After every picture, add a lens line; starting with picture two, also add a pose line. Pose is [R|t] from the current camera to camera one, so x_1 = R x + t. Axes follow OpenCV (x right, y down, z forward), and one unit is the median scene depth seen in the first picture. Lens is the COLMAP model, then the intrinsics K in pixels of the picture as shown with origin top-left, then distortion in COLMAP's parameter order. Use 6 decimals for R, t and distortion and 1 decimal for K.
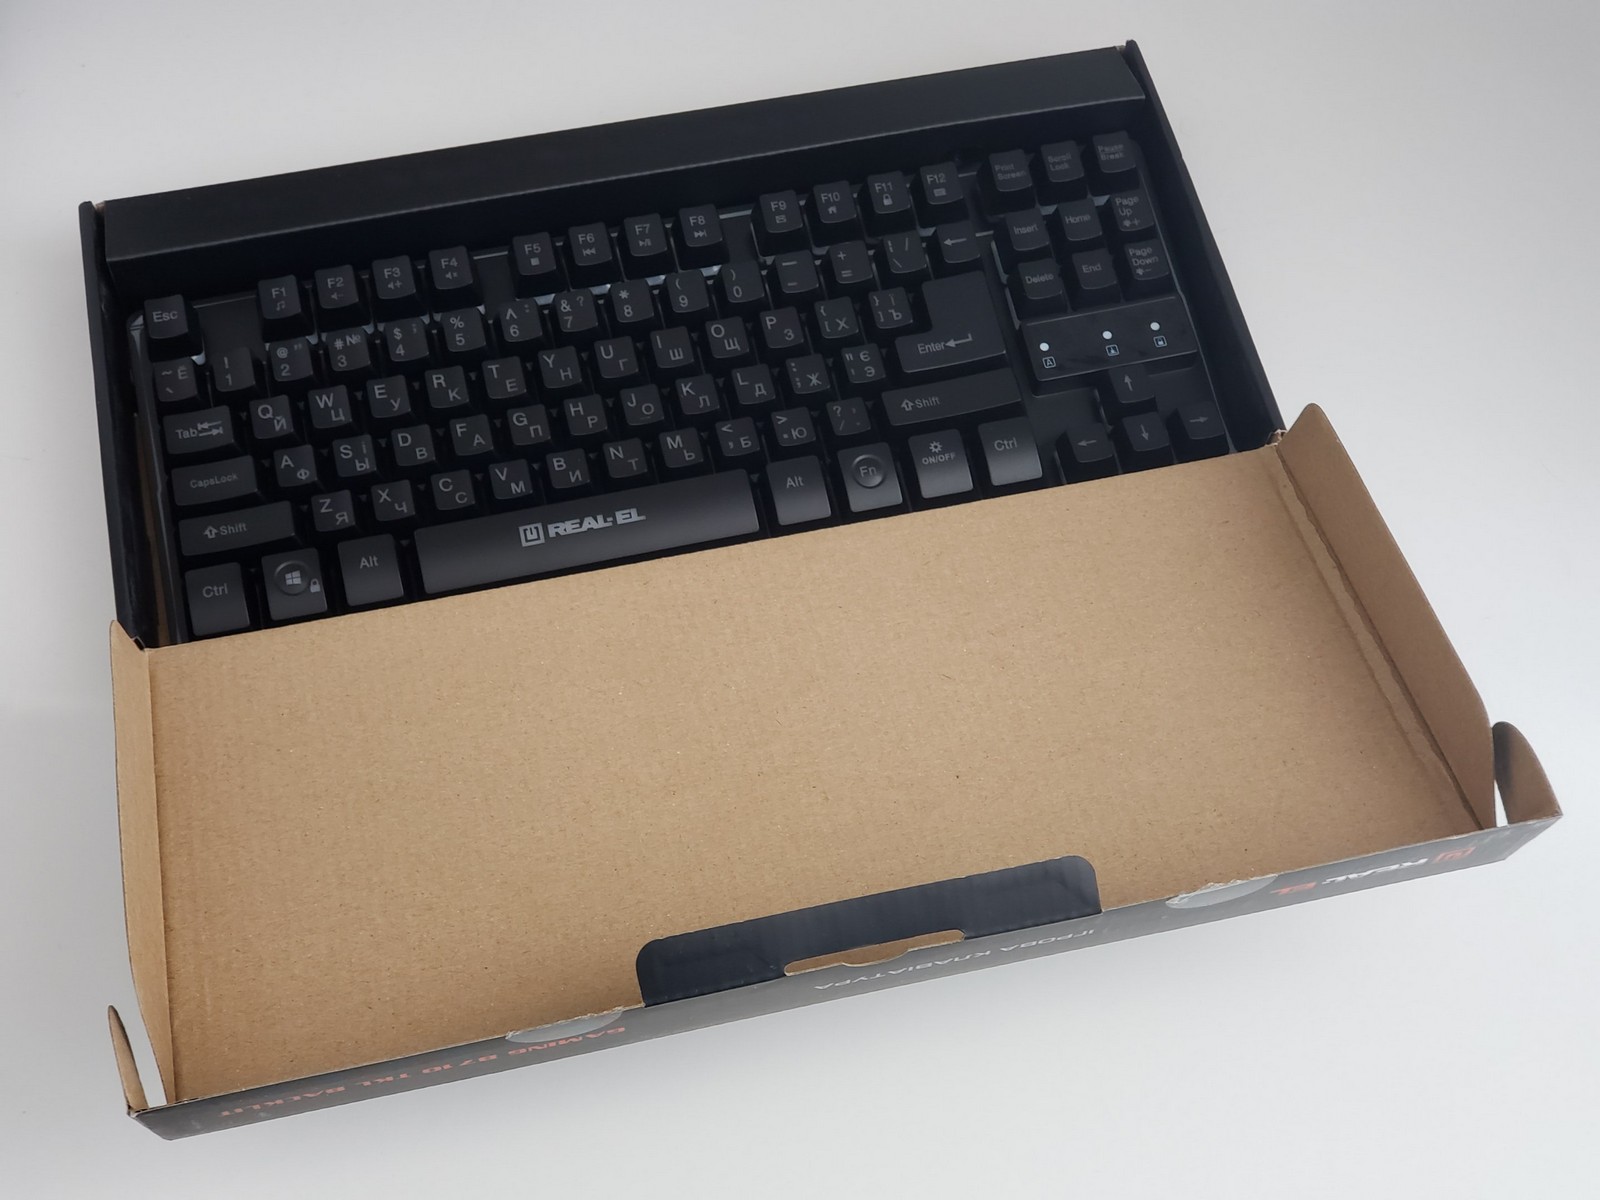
lens RADIAL K [[2413.0, 0, 811.2], [0, 2413.0, 604.9], [0, 0, 1]] dist [0.206627, -1.073519]
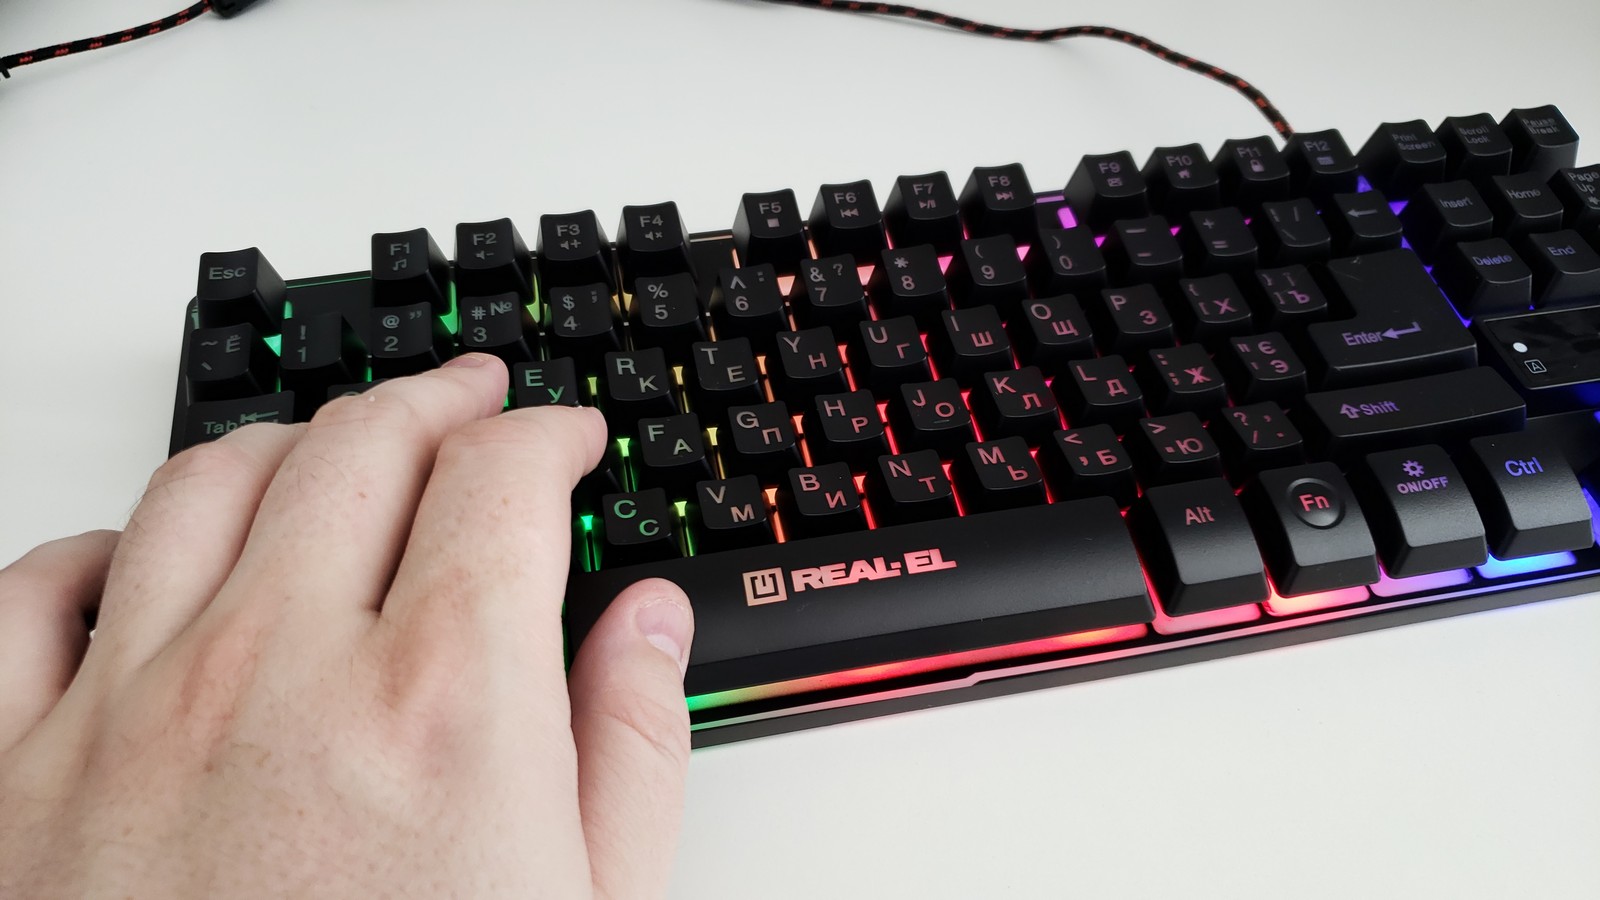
lens RADIAL K [[1279.9, 0, 811.7], [0, 1279.9, 451.4], [0, 0, 1]] dist [0.240010, -0.915369]
pose [[0.999490, 0.011134, -0.029924, -0.092509], [-0.018663, 0.964174, -0.264612, 0.020829], [0.025905, 0.265036, 0.963891, 0.672470]]
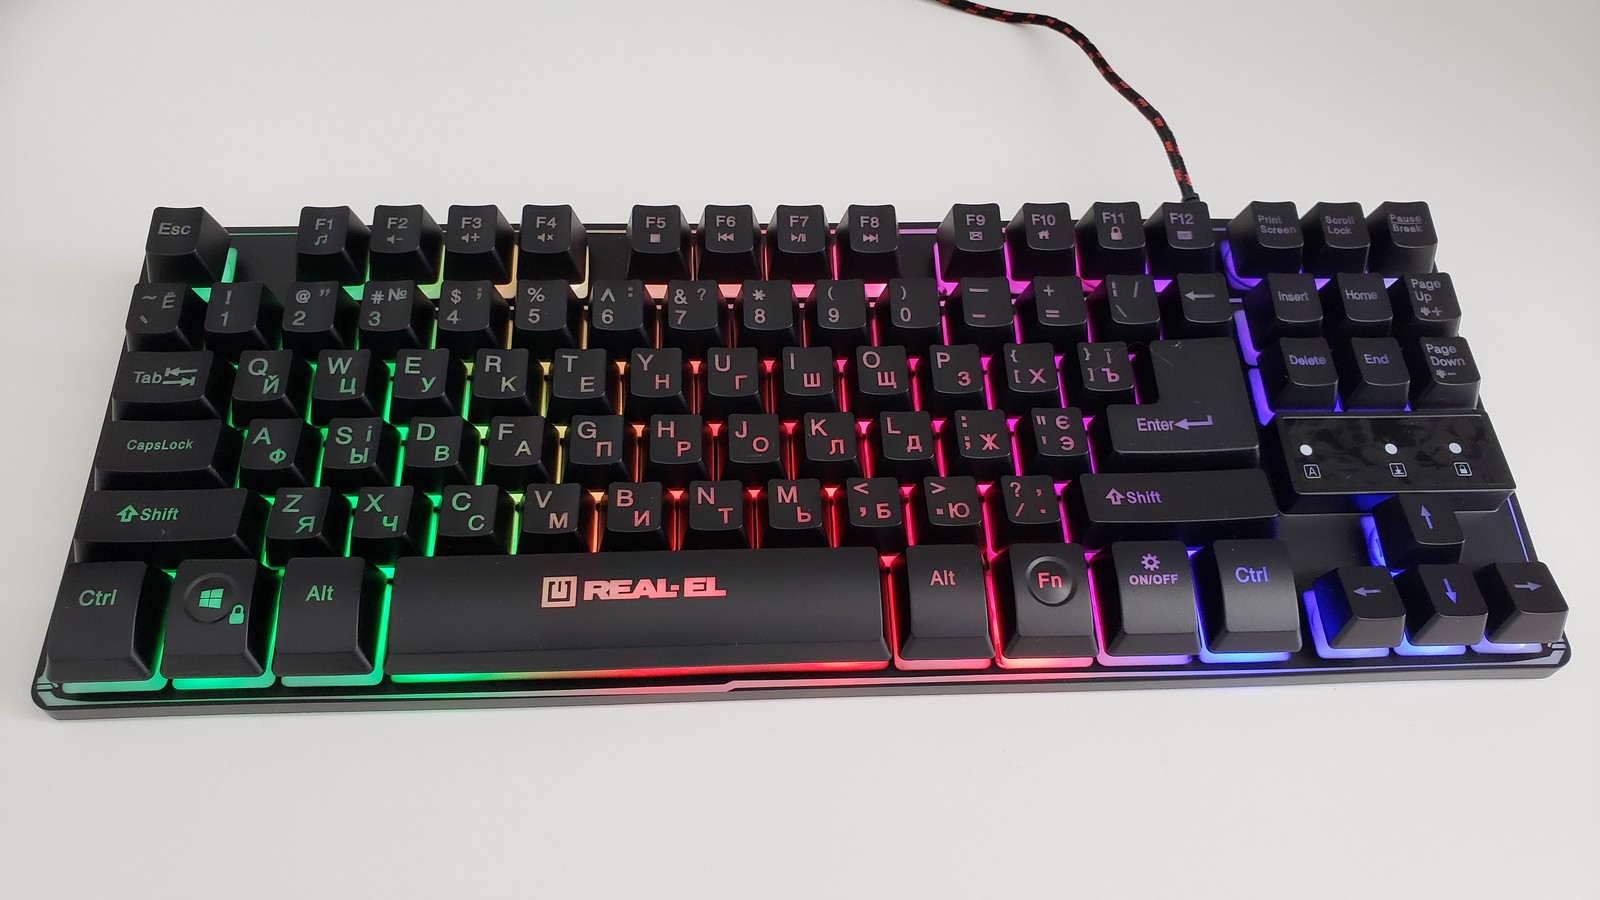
lens RADIAL K [[1279.9, 0, 811.7], [0, 1279.9, 451.4], [0, 0, 1]] dist [0.240010, -0.915369]
pose [[0.982835, 0.160450, -0.091052, -0.016064], [-0.169130, 0.980777, -0.097323, -0.043497], [0.073686, 0.111052, 0.991079, 0.613440]]
